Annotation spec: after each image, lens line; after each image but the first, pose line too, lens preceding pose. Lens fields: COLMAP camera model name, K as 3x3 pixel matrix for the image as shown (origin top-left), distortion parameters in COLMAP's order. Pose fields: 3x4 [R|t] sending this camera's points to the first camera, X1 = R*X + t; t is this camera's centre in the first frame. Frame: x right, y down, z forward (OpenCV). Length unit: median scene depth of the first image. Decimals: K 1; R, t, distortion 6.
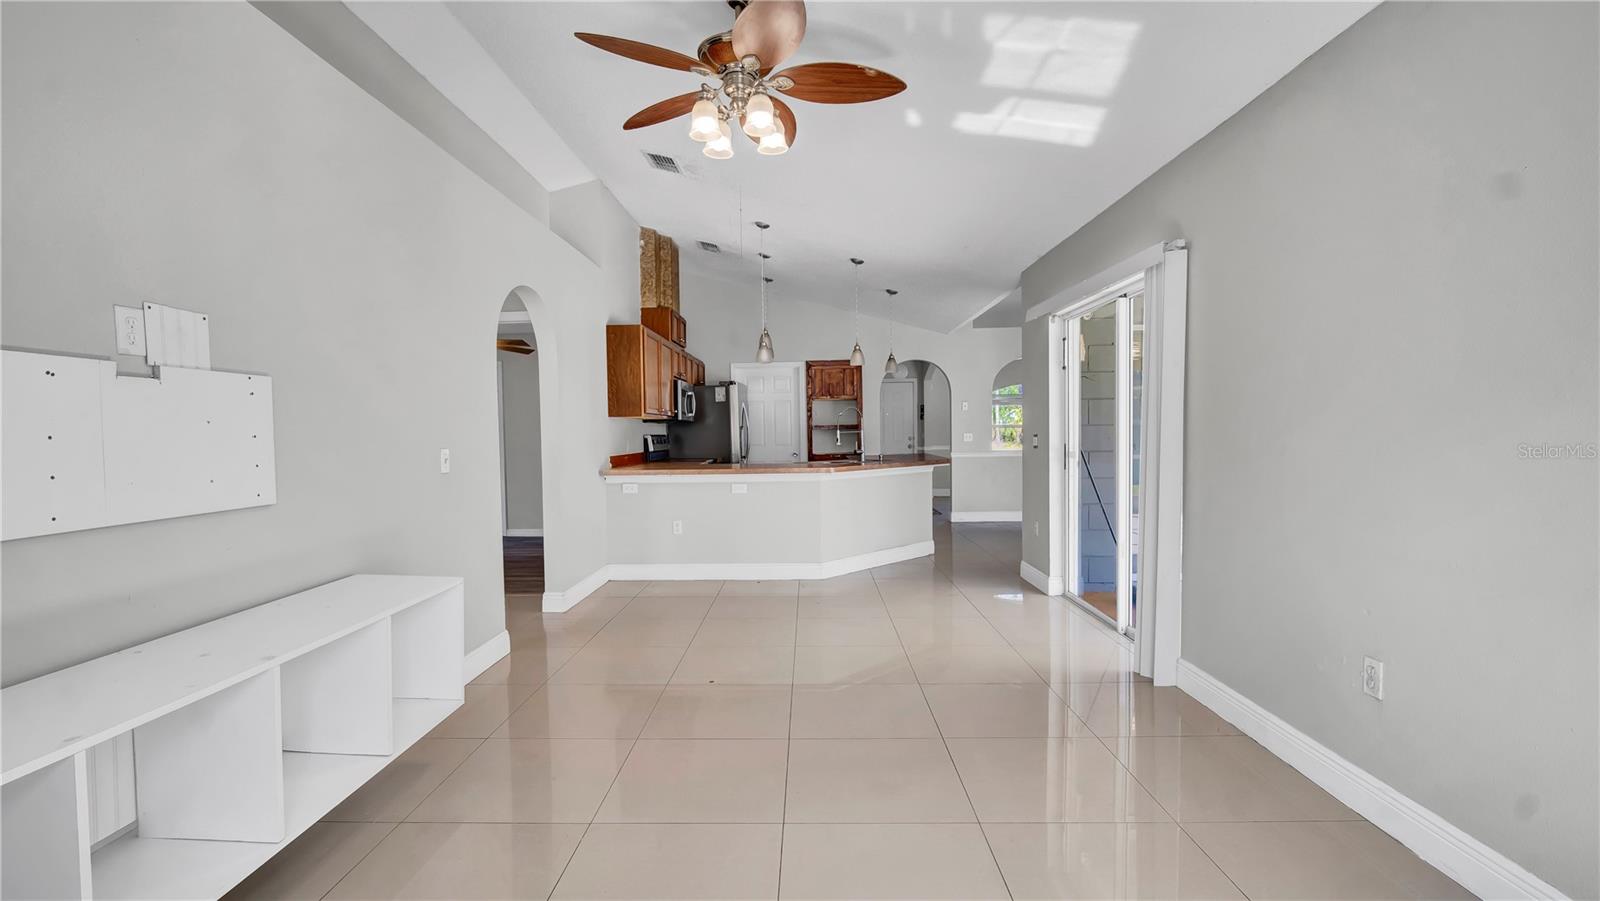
lens RADIAL K [[714.0, 0, 790.9], [0, 714.0, 449.7], [0, 0, 1]] dist [-0.014191, 0.004815]
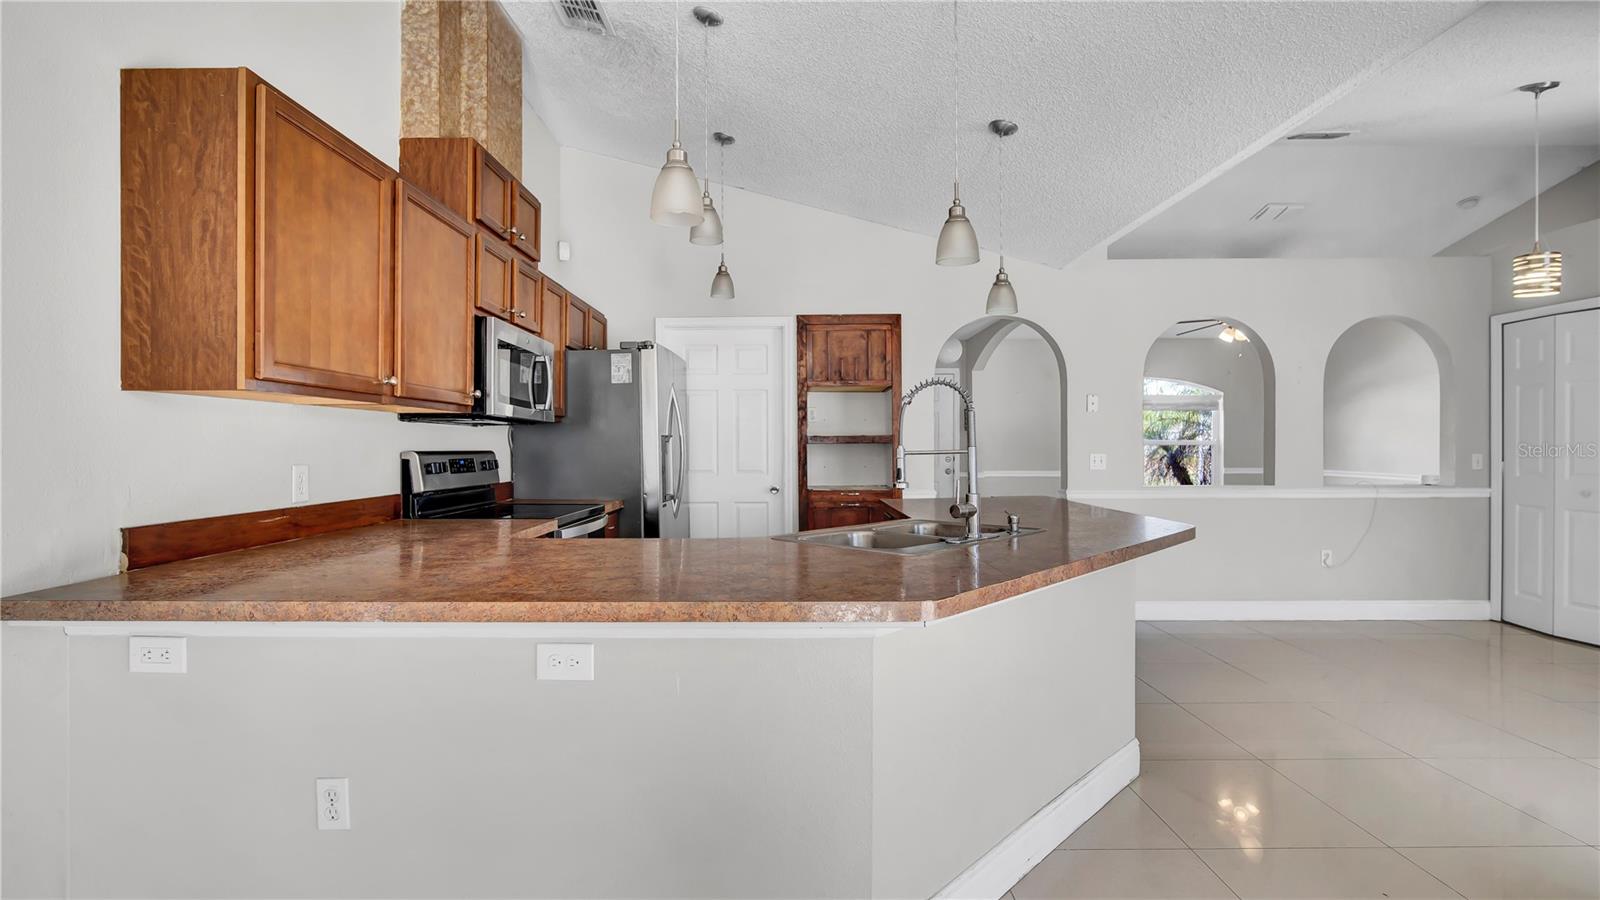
lens RADIAL K [[714.0, 0, 773.2], [0, 714.0, 439.5], [0, 0, 1]] dist [-0.014191, 0.004815]
pose [[0.999911, 0.012453, 0.004755, 0.001937], [-0.012280, 0.999316, -0.034891, -0.013837], [-0.005187, 0.034829, 0.999380, 0.511911]]
